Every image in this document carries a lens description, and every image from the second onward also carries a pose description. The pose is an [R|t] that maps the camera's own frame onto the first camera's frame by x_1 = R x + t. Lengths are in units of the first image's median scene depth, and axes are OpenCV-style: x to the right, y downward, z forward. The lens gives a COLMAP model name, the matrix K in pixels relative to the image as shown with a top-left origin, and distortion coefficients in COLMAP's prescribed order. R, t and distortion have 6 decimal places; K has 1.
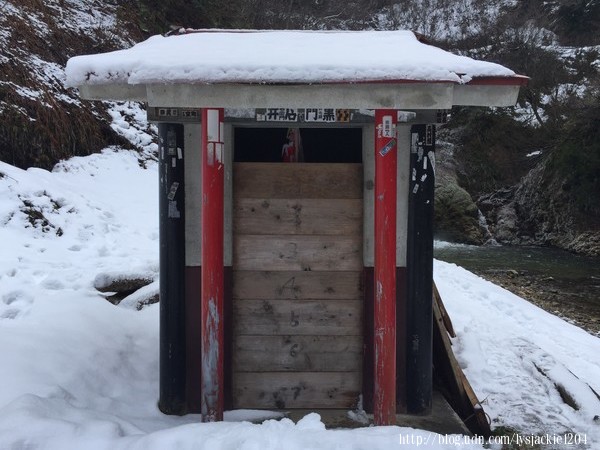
lens RADIAL K [[507.9, 0, 300.0], [0, 507.9, 225.5], [0, 0, 1]] dist [0.002889, 0.000804]
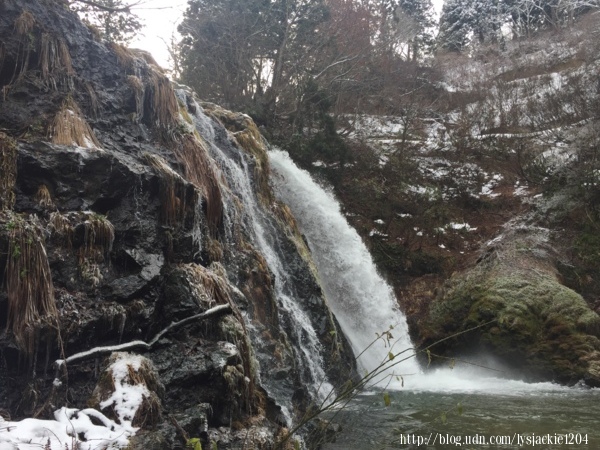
lens RADIAL K [[507.9, 0, 299.9], [0, 507.9, 225.0], [0, 0, 1]] dist [0.002889, 0.000804]
pose [[0.978901, -0.053012, -0.197340, 0.142381], [-0.002055, 0.963158, -0.268928, 0.016928], [0.204326, 0.263659, 0.942727, 0.379021]]
